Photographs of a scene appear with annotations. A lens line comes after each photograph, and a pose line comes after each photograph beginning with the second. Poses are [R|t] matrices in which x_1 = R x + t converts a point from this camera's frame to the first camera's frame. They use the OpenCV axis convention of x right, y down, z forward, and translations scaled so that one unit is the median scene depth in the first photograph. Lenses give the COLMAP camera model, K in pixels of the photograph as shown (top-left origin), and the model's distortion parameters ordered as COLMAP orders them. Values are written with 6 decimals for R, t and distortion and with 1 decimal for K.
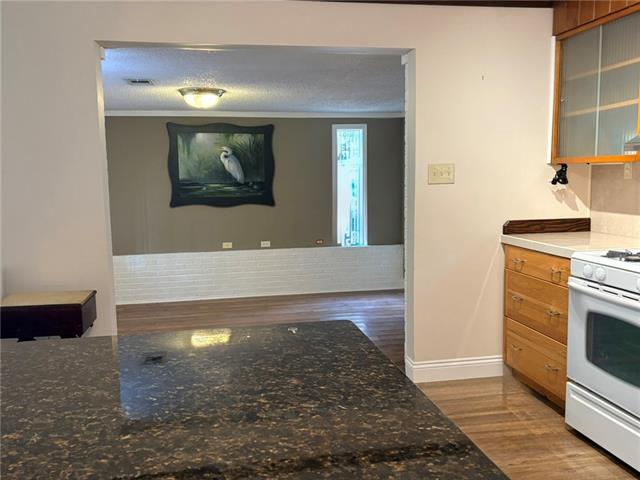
lens RADIAL K [[590.2, 0, 324.1], [0, 590.2, 241.4], [0, 0, 1]] dist [0.088234, 0.000000]
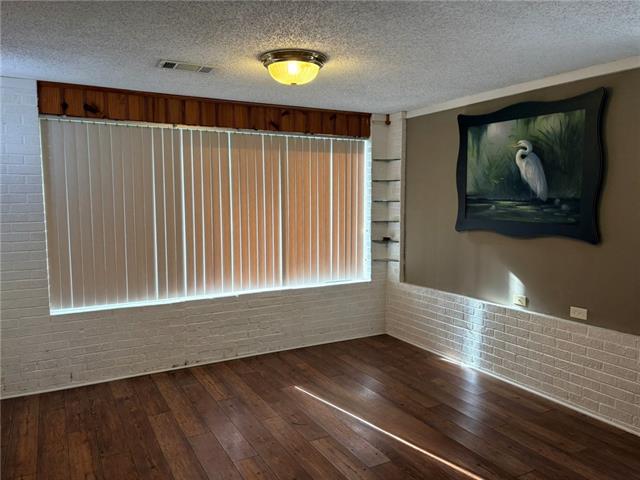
lens RADIAL K [[492.4, 0, 322.4], [0, 492.4, 243.1], [0, 0, 1]] dist [0.028036, 0.000171]
pose [[0.300921, 0.101956, -0.948183, 0.264537], [-0.112352, 0.991135, 0.070918, -0.066921], [0.947008, 0.085189, 0.309708, 0.650209]]
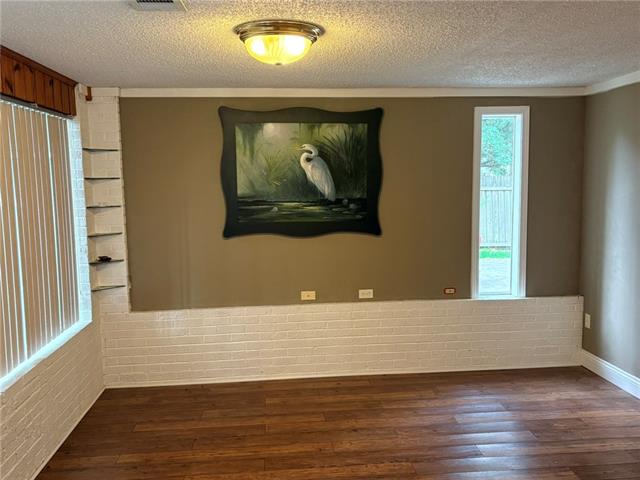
lens RADIAL K [[590.2, 0, 321.4], [0, 590.2, 243.9], [0, 0, 1]] dist [0.088234, 0.000000]
pose [[0.994507, 0.010062, -0.104188, -0.083460], [-0.010308, 0.999945, -0.001821, -0.050248], [0.104164, 0.002885, 0.994556, 0.361102]]
